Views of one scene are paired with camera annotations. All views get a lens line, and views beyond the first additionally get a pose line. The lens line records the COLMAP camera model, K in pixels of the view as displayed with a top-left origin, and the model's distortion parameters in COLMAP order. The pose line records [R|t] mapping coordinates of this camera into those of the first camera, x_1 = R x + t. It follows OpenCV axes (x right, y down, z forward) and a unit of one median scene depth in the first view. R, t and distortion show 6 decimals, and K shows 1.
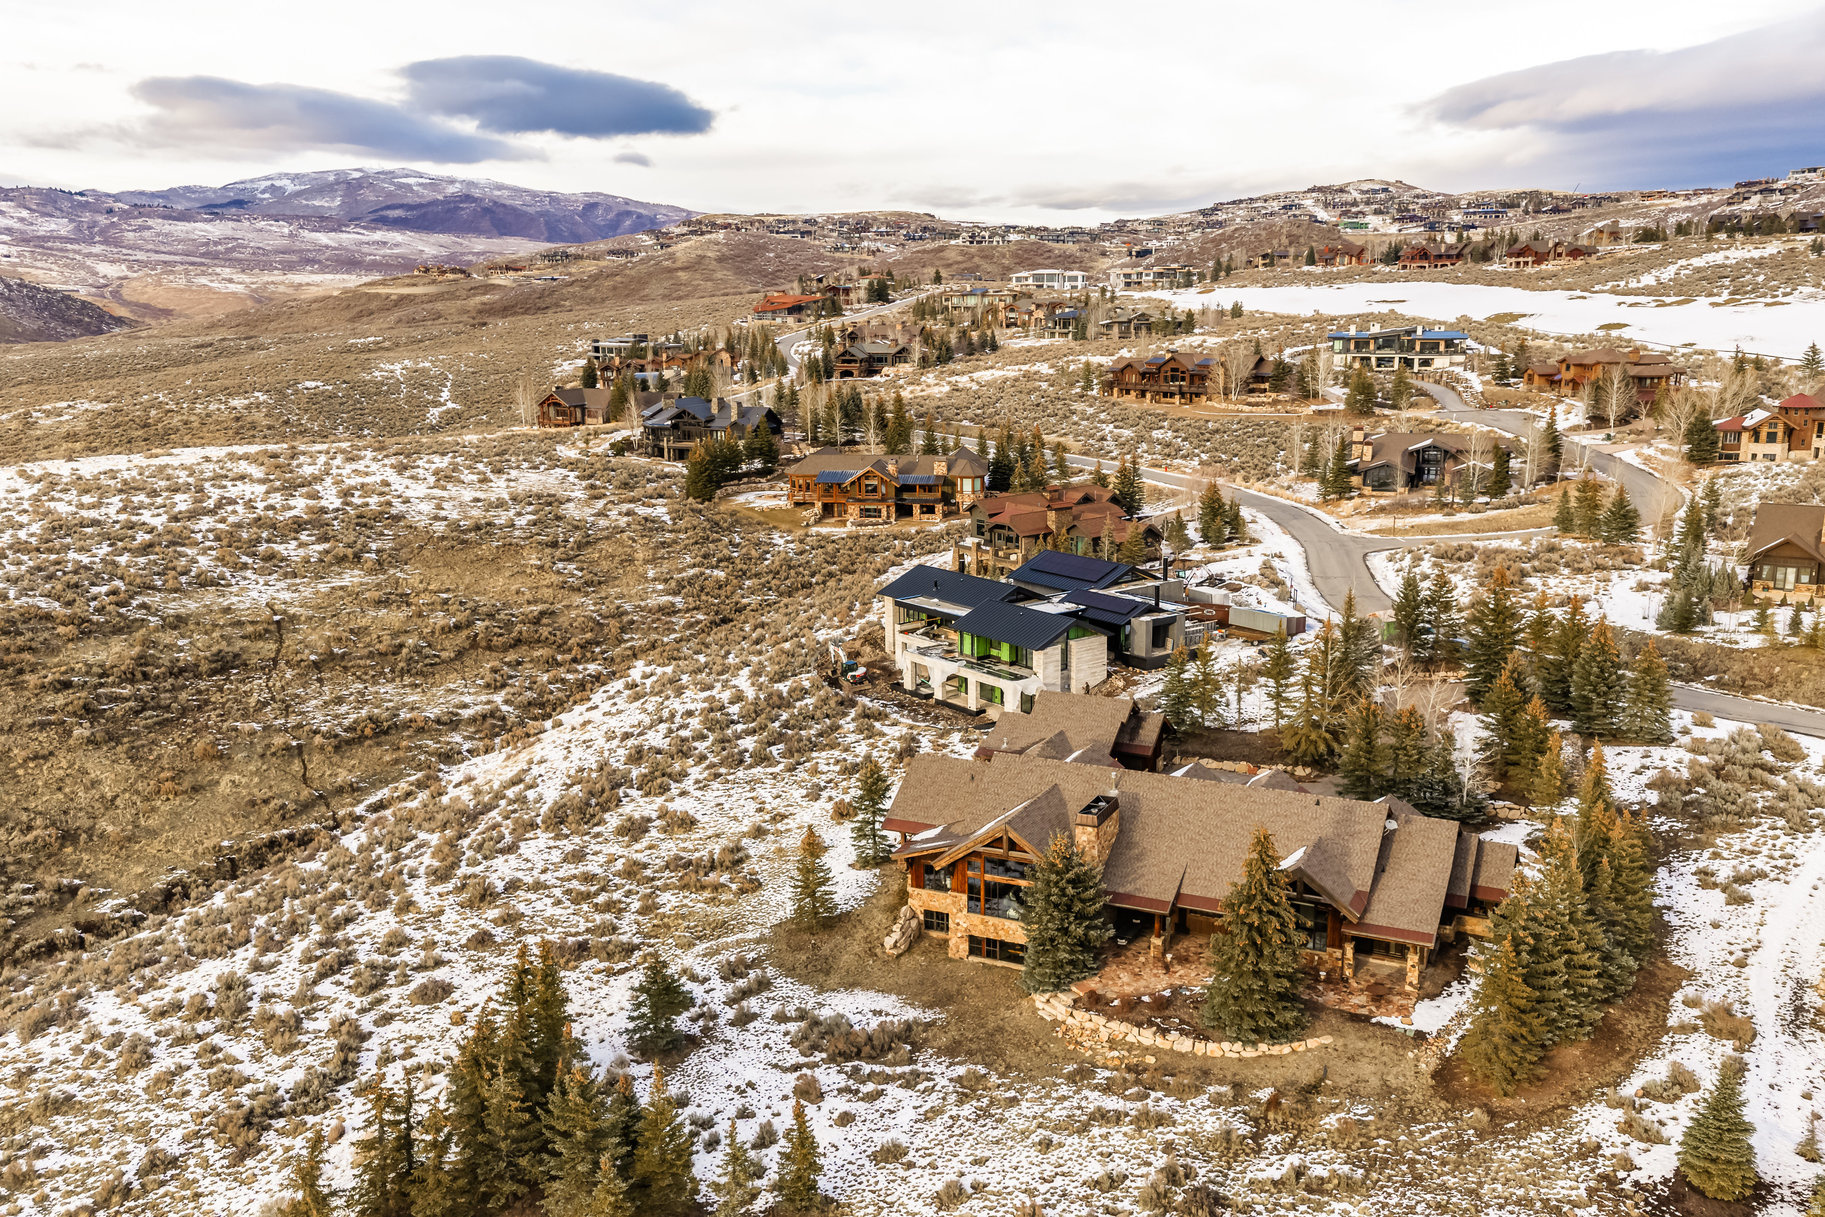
lens RADIAL K [[1553.4, 0, 957.3], [0, 1553.4, 623.3], [0, 0, 1]] dist [0.098497, -0.017240]
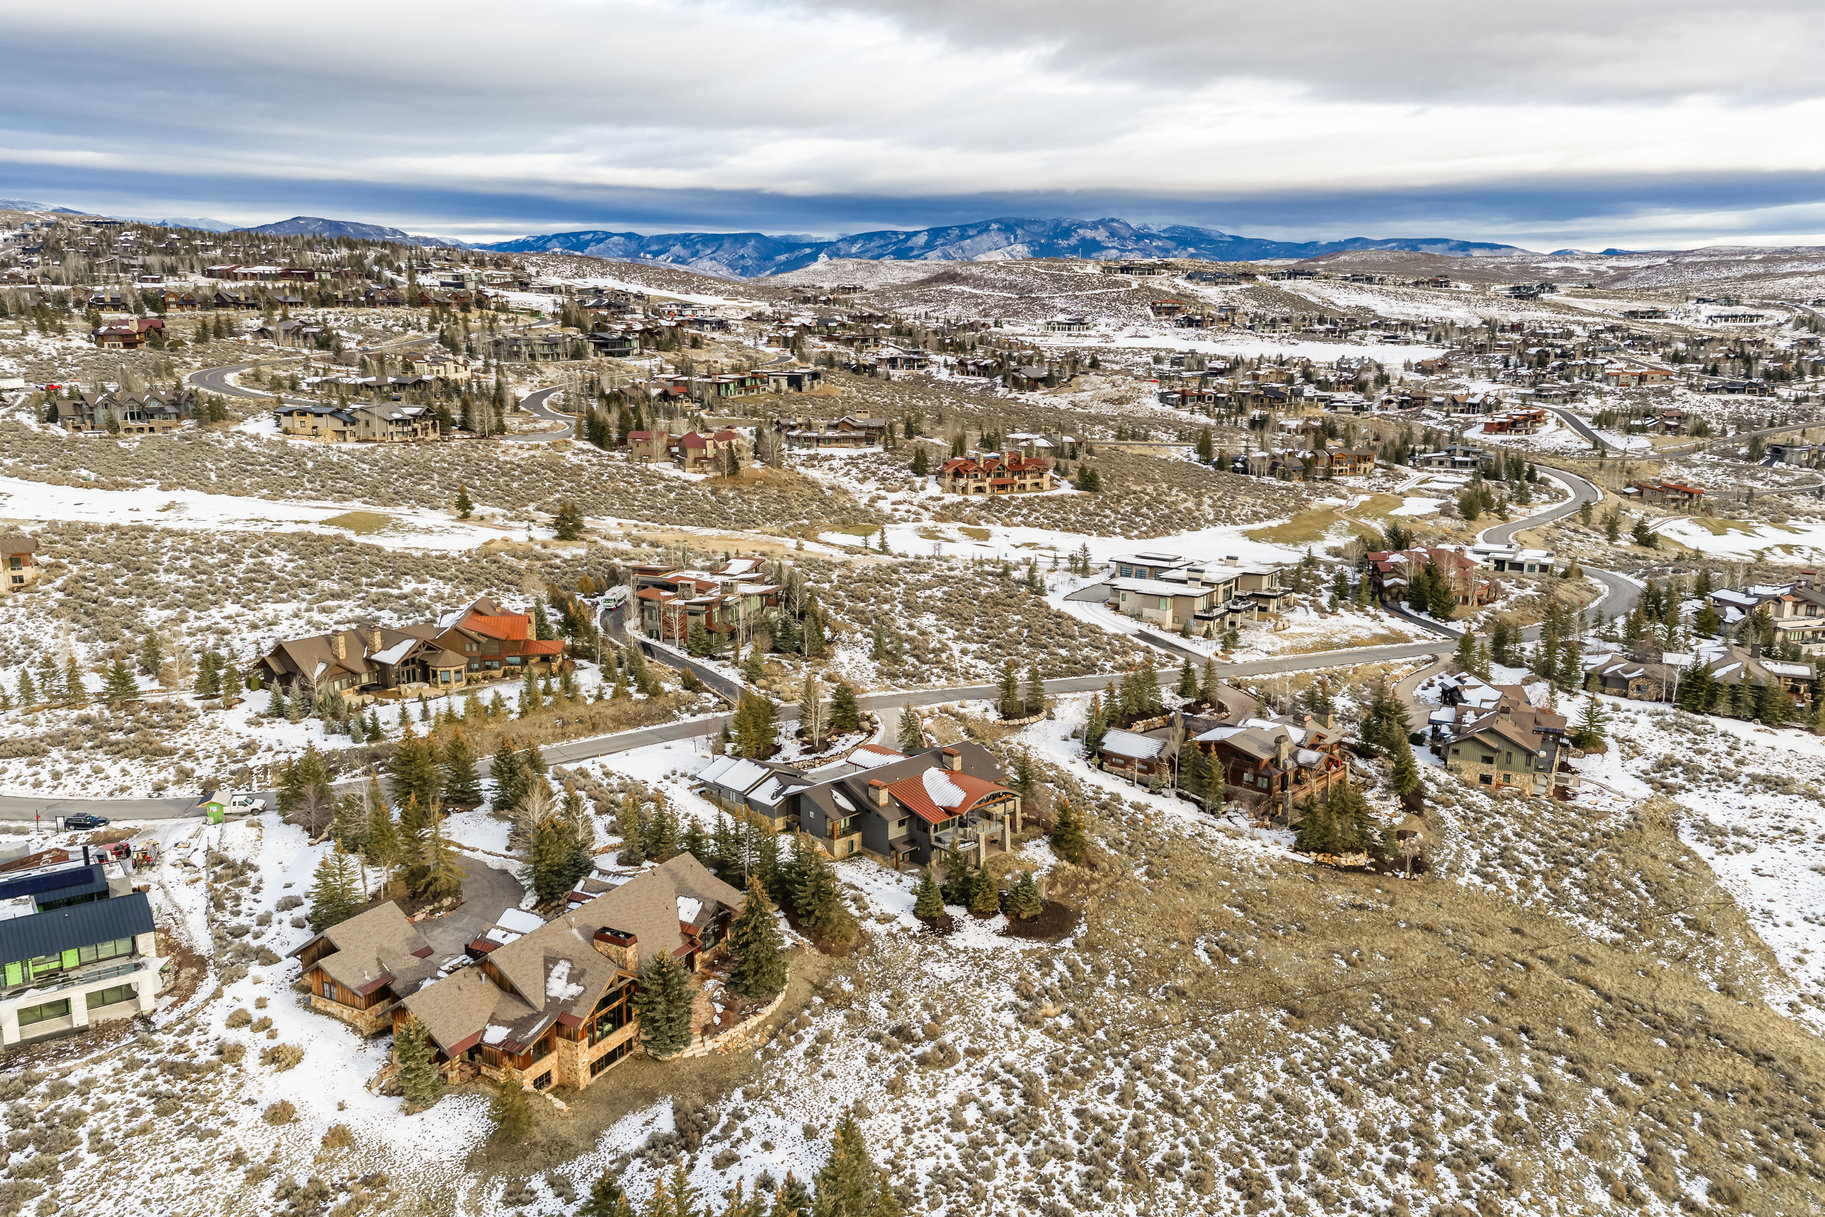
lens RADIAL K [[1489.0, 0, 910.4], [0, 1489.0, 613.0], [0, 0, 1]] dist [0.108419, -0.031029]
pose [[0.084222, -0.208116, 0.974471, -1.398034], [0.207307, 0.960207, 0.187152, -0.443373], [-0.974644, 0.186252, 0.124014, 0.561233]]
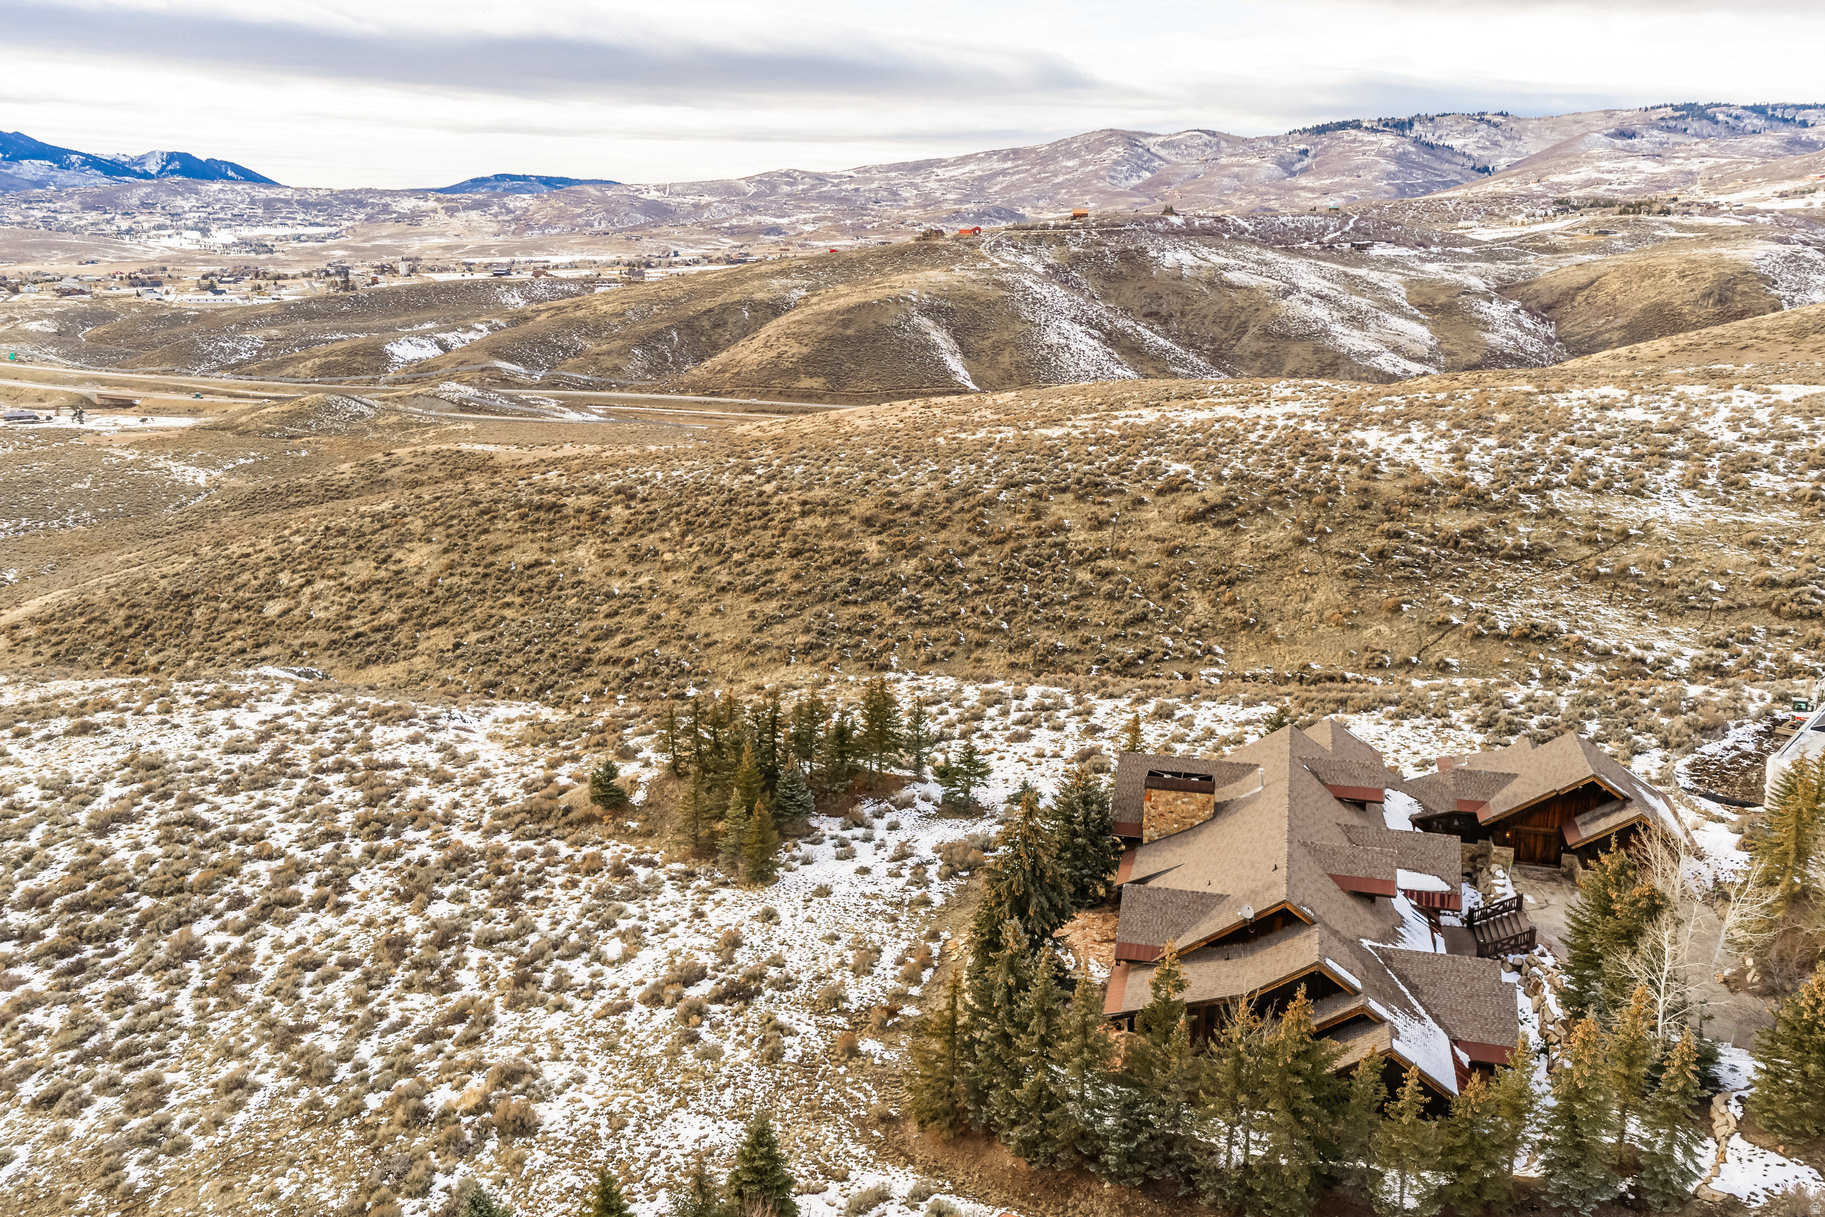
lens RADIAL K [[1489.0, 0, 913.0], [0, 1489.0, 610.0], [0, 0, 1]] dist [0.108419, -0.031029]
pose [[0.186518, 0.264922, -0.946059, 1.029231], [-0.220369, 0.949702, 0.222496, -0.170981], [0.957418, 0.166983, 0.235517, 0.697466]]
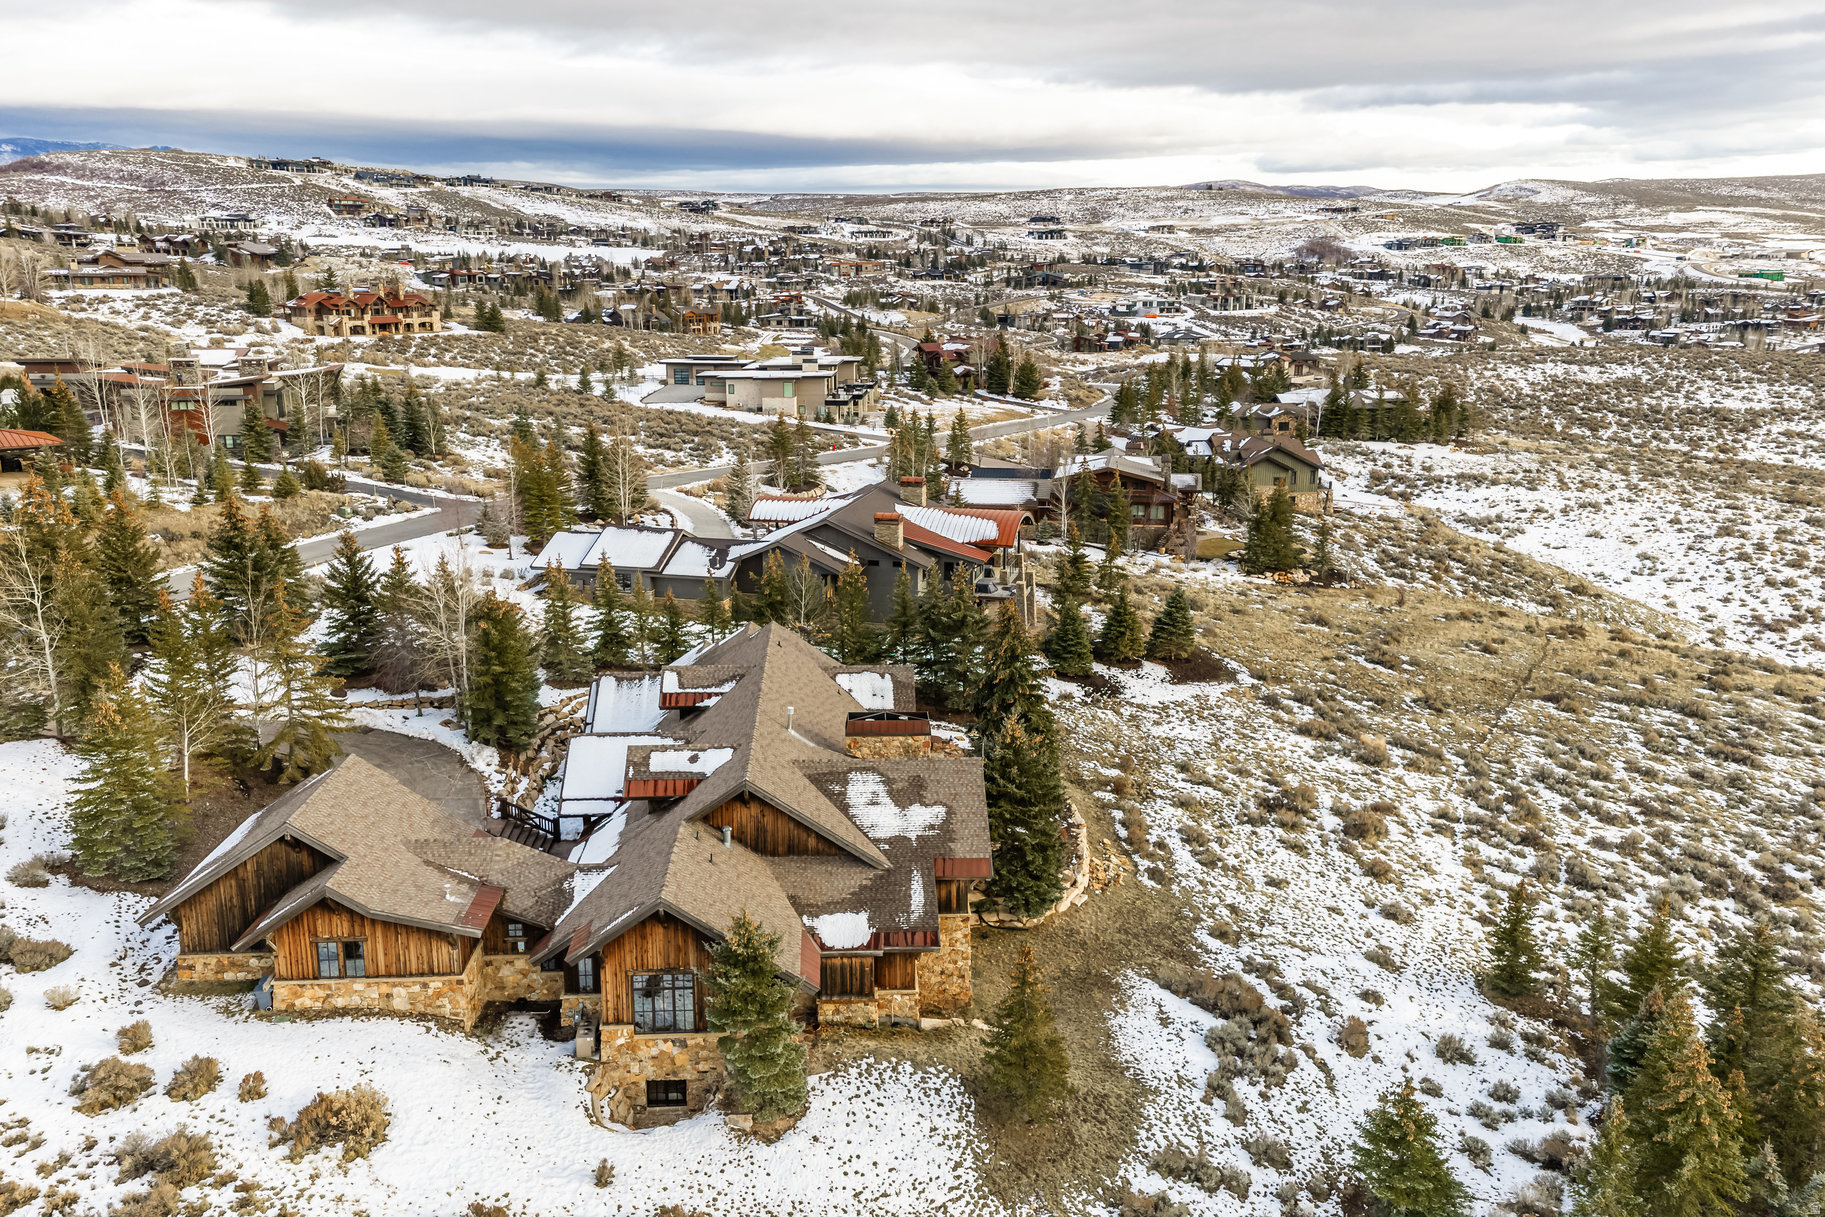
lens RADIAL K [[1489.0, 0, 913.9], [0, 1489.0, 605.6], [0, 0, 1]] dist [0.108419, -0.031029]
pose [[-0.467379, -0.207329, 0.859402, -0.608936], [0.186380, 0.927154, 0.325035, -0.193341], [-0.864187, 0.312090, -0.394691, 1.444334]]
